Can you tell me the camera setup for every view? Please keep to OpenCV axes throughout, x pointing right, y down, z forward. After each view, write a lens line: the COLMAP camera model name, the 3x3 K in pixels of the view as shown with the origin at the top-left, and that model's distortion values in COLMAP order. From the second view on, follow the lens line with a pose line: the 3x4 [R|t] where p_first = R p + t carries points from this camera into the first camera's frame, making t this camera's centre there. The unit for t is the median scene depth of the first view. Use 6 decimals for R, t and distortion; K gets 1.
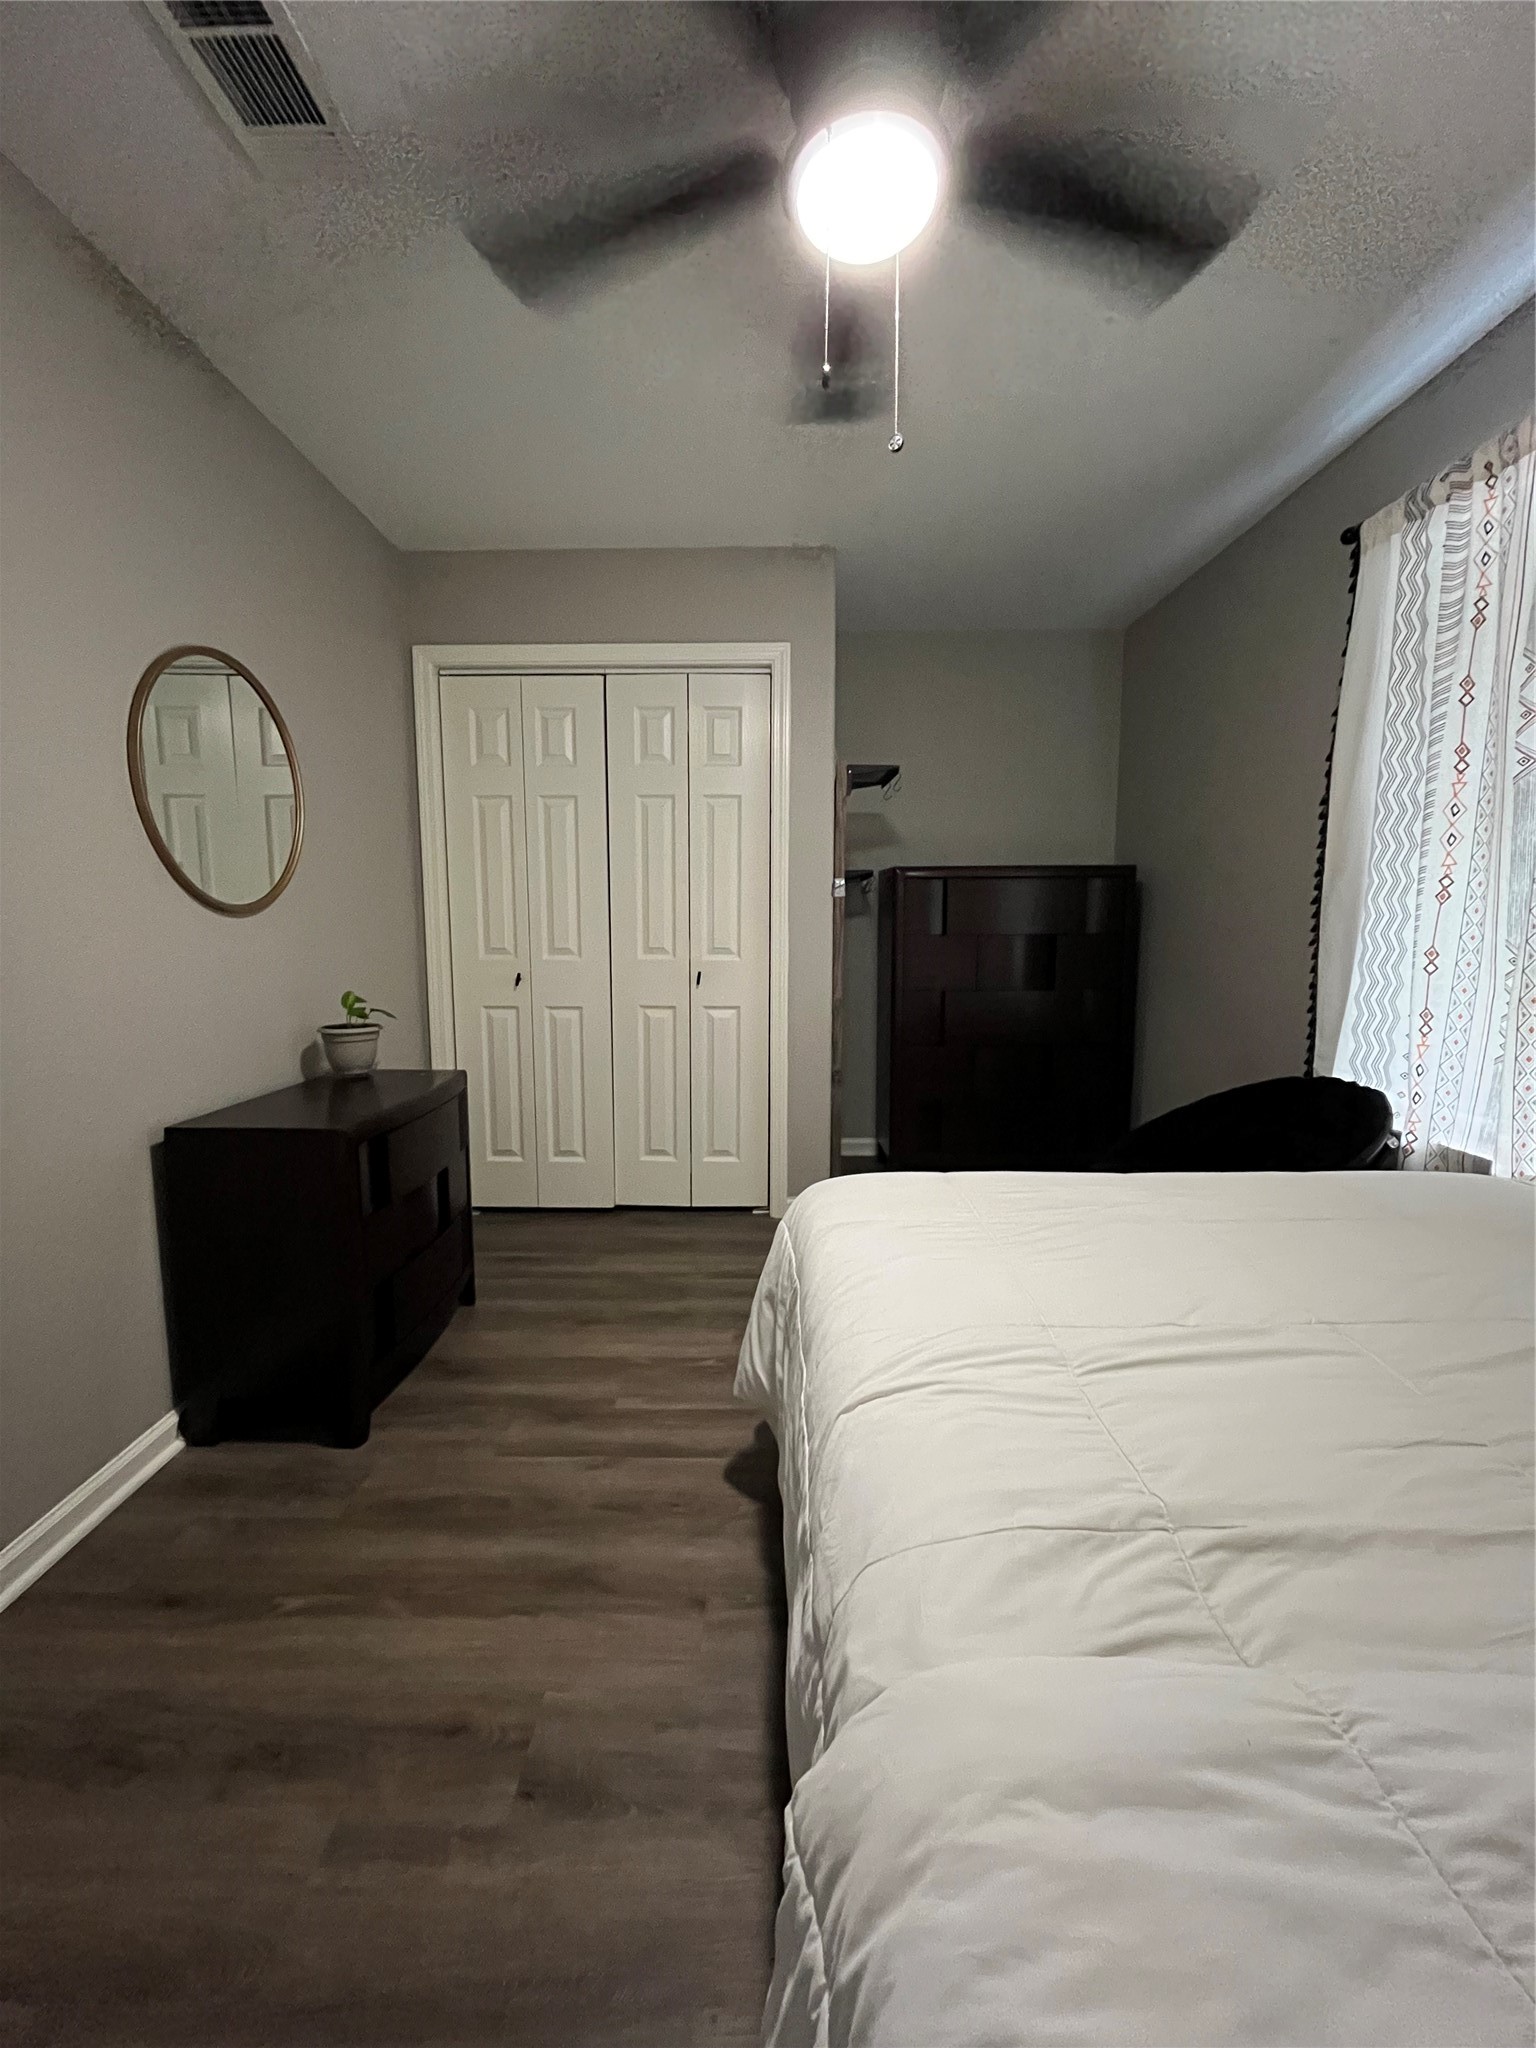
lens RADIAL K [[824.5, 0, 761.5], [0, 824.5, 1016.2], [0, 0, 1]] dist [-0.005735, 0.000068]
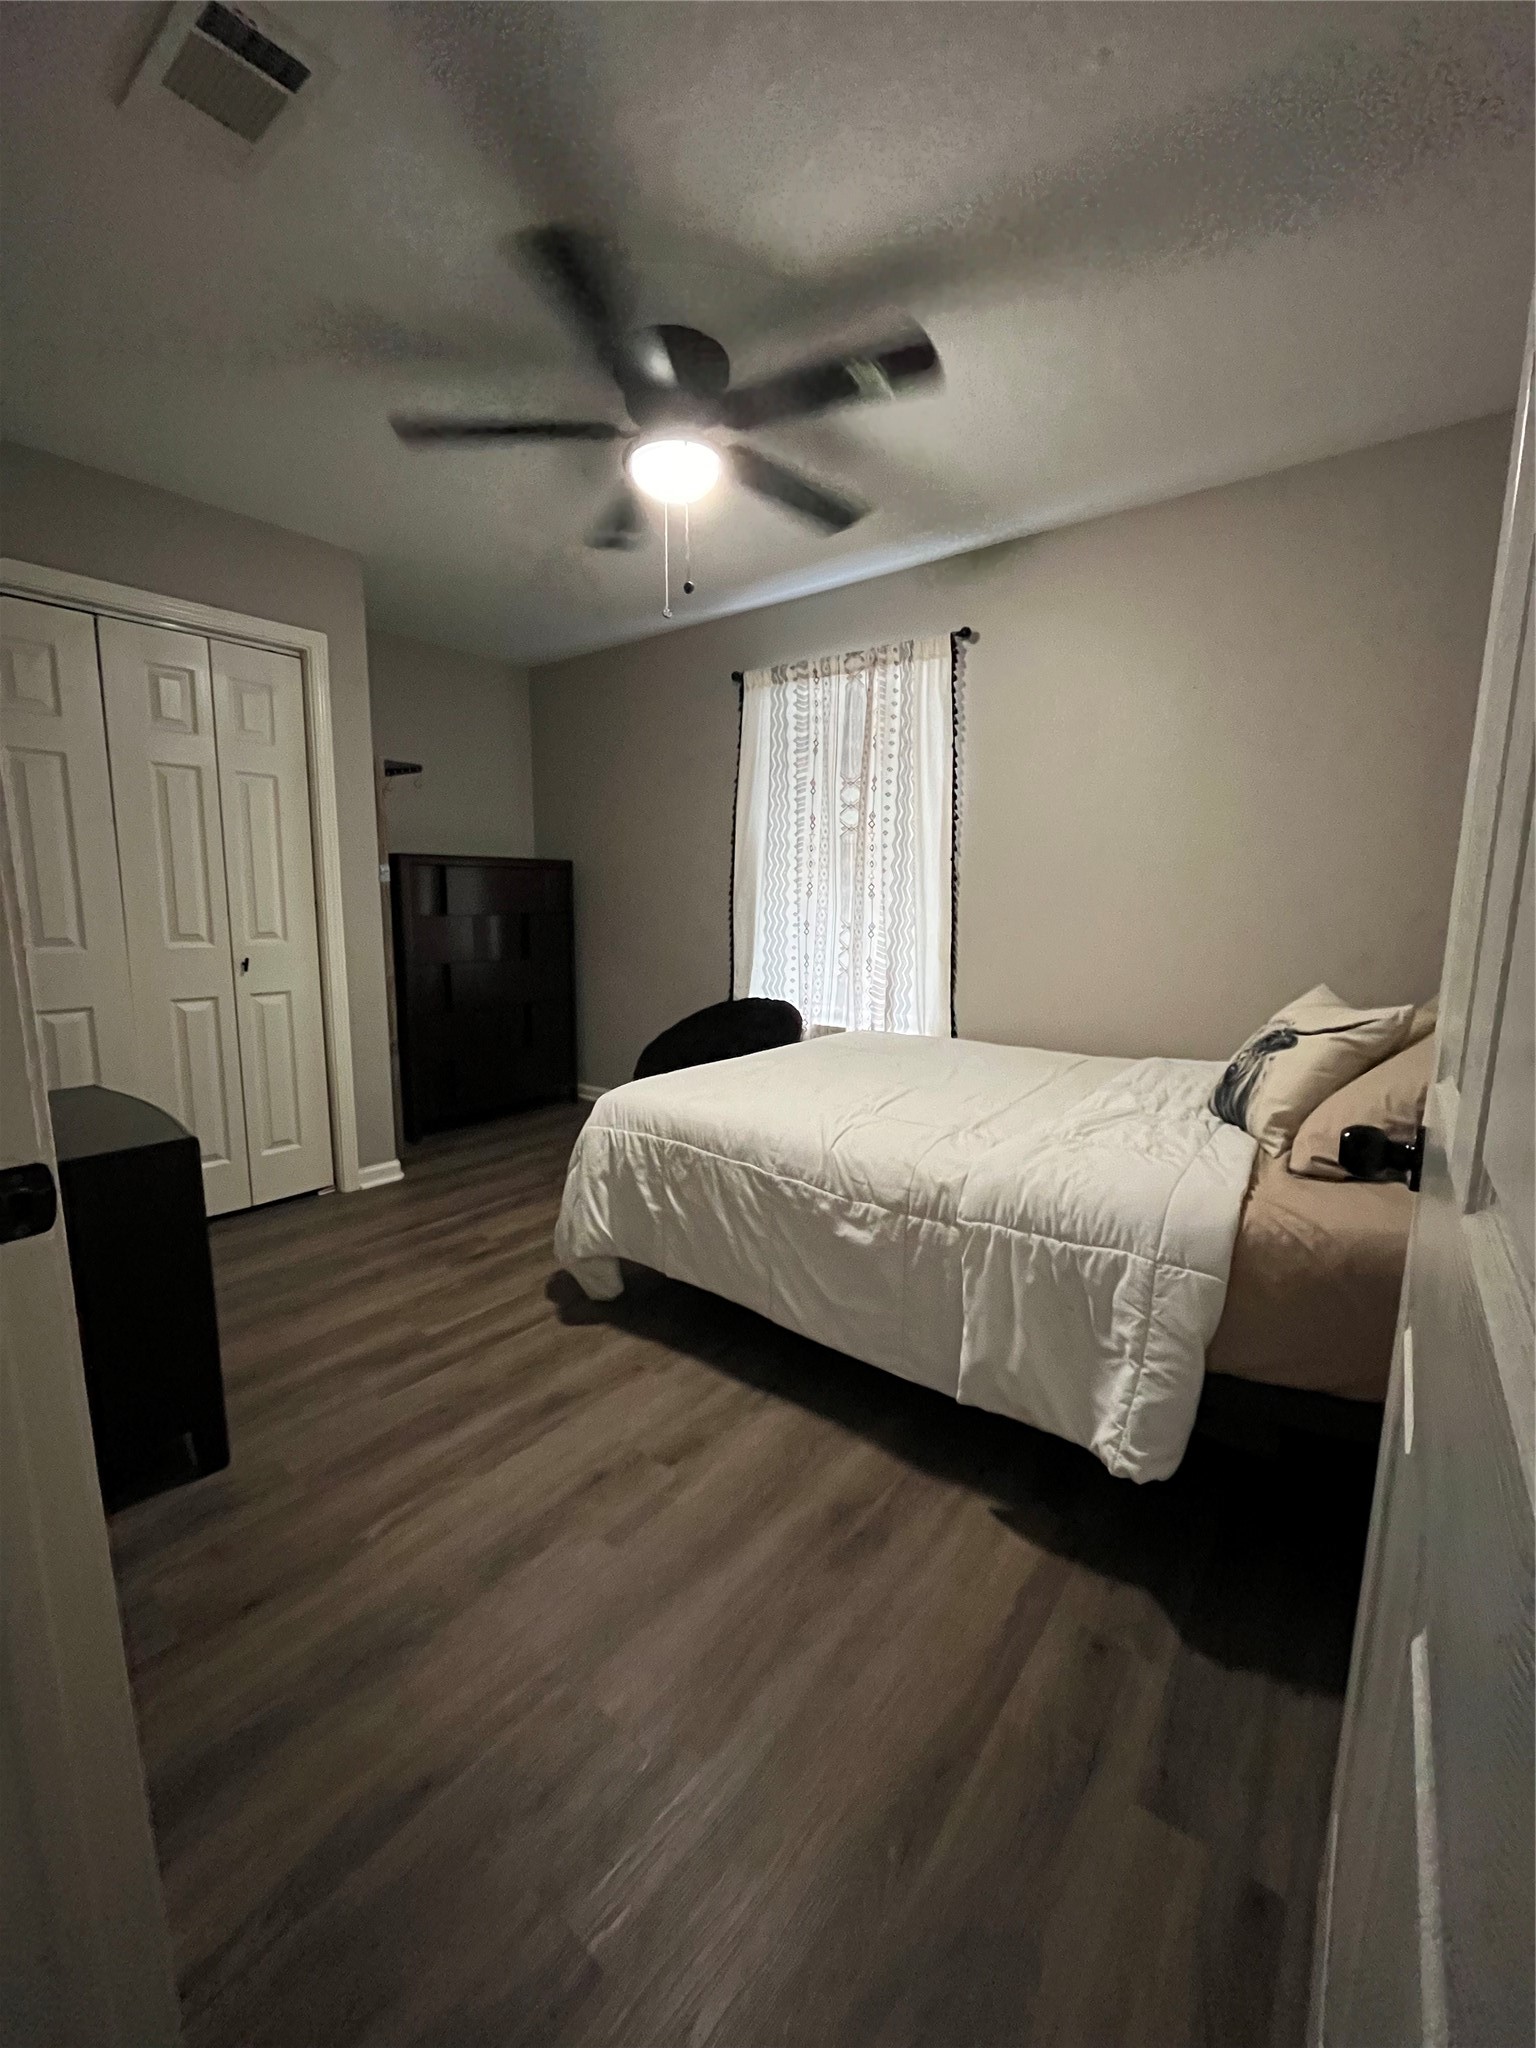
lens RADIAL K [[824.5, 0, 761.5], [0, 824.5, 1016.2], [0, 0, 1]] dist [-0.005735, 0.000068]
pose [[0.613456, -0.108377, 0.782257, -0.710697], [0.082282, 0.993919, 0.073175, -0.012372], [-0.785431, 0.019477, 0.618643, -0.080406]]
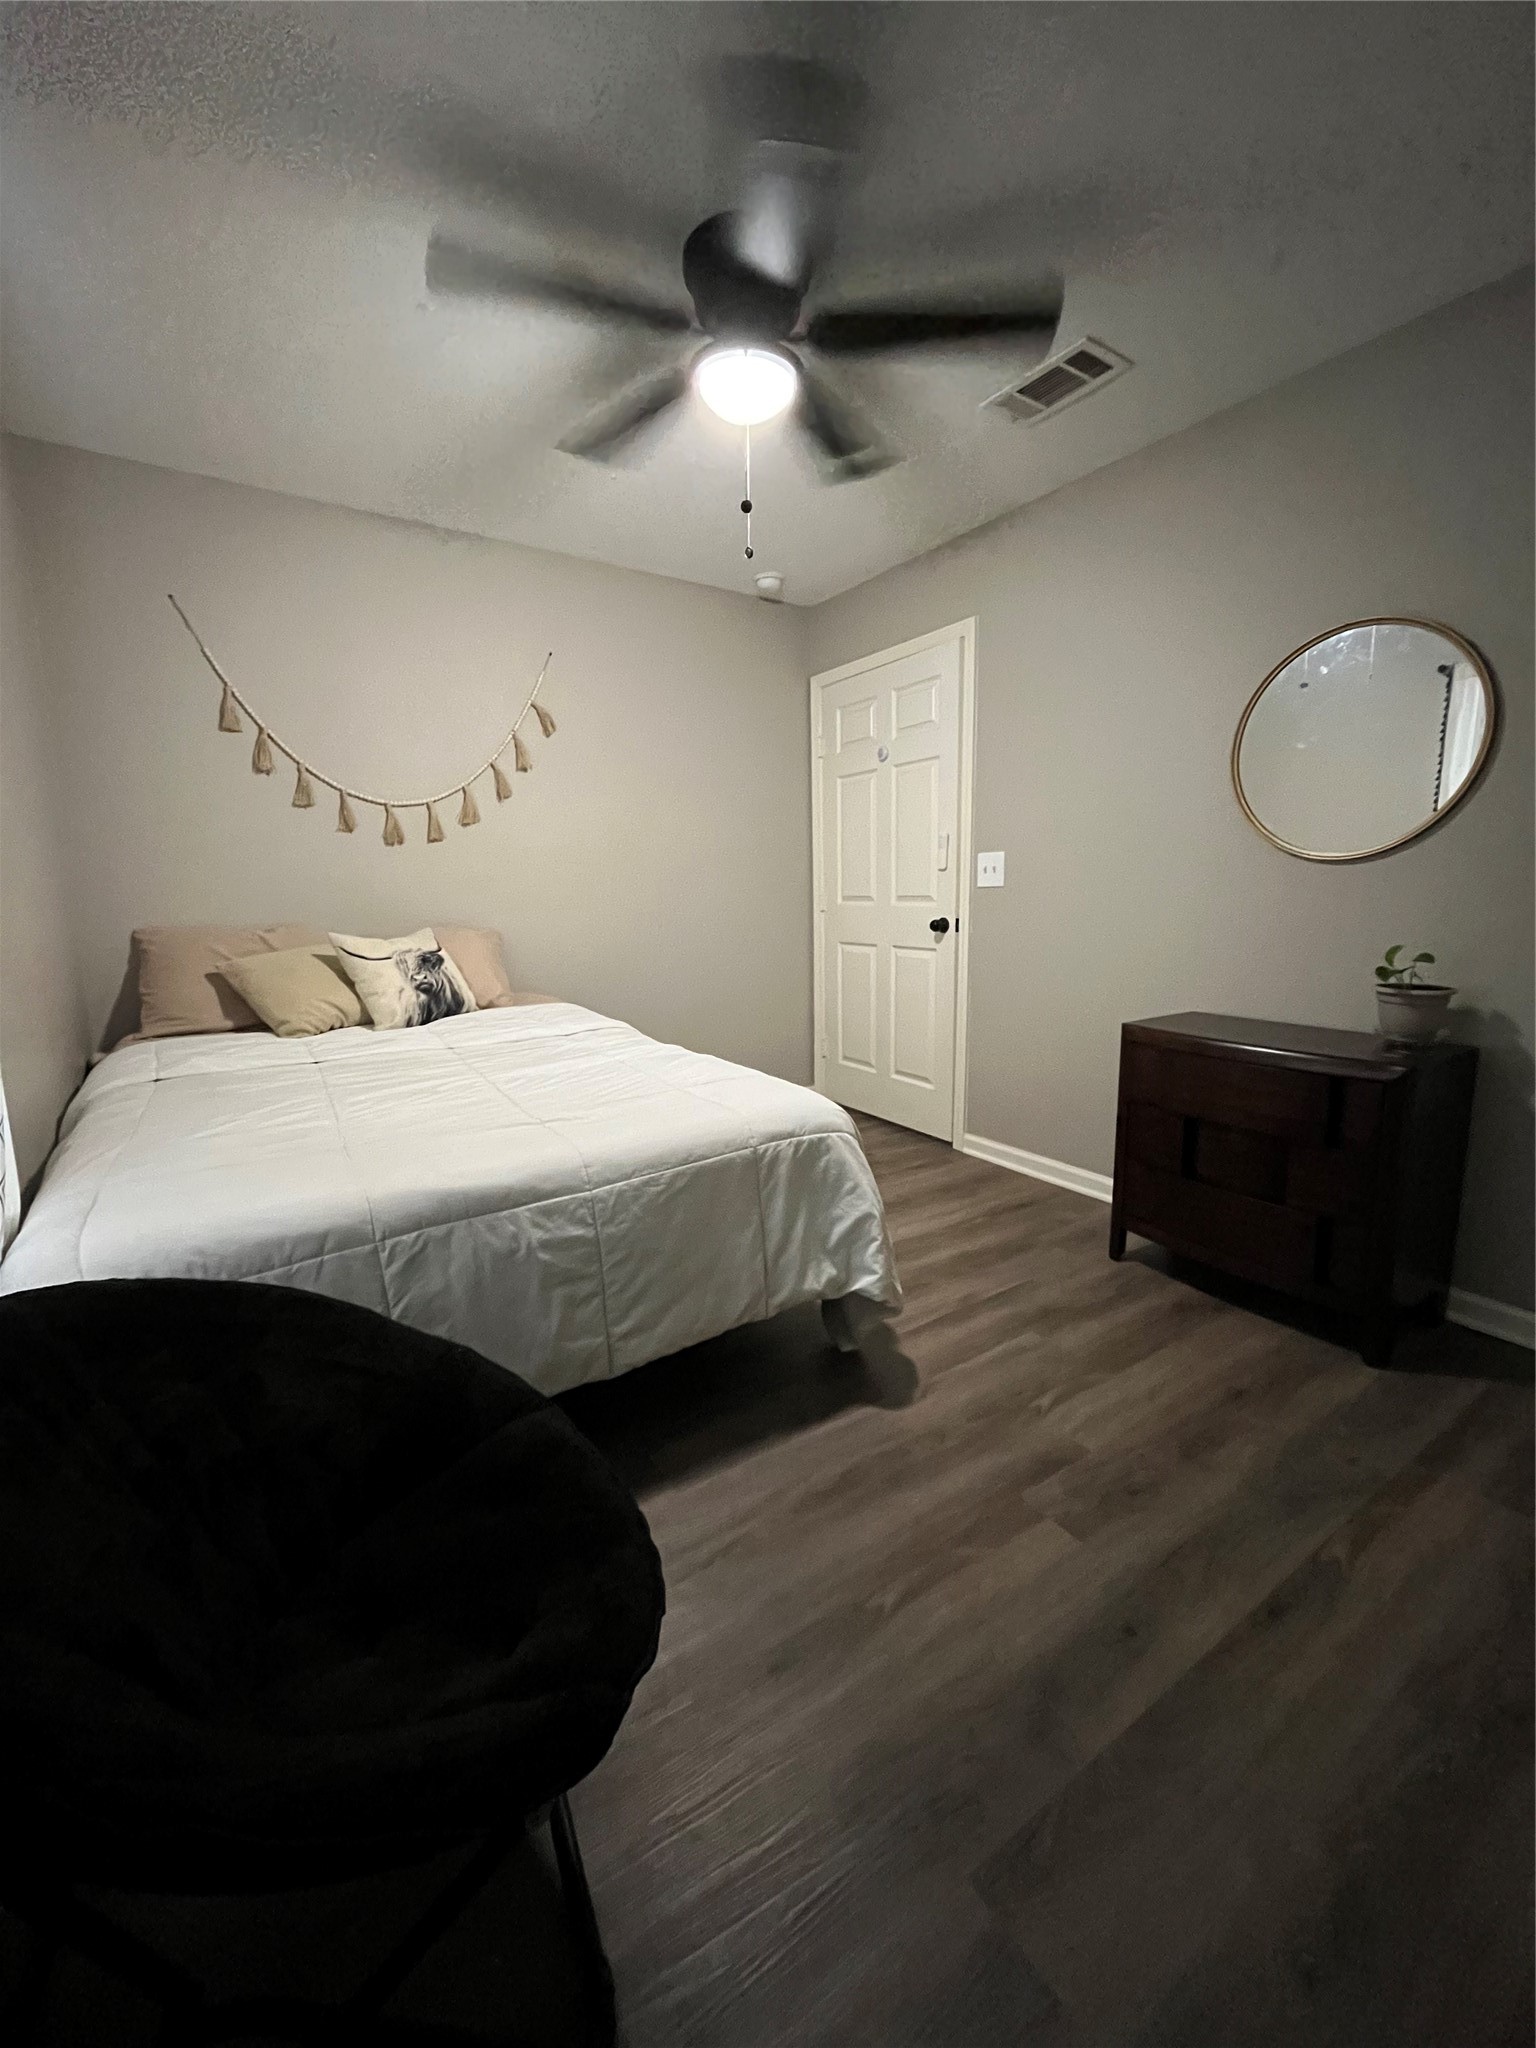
lens RADIAL K [[824.5, 0, 761.5], [0, 824.5, 1016.2], [0, 0, 1]] dist [-0.005735, 0.000068]
pose [[-0.835672, 0.088296, -0.542085, 0.641905], [-0.060007, 0.966406, 0.249917, -0.166304], [0.545941, 0.241377, -0.802300, 1.510926]]
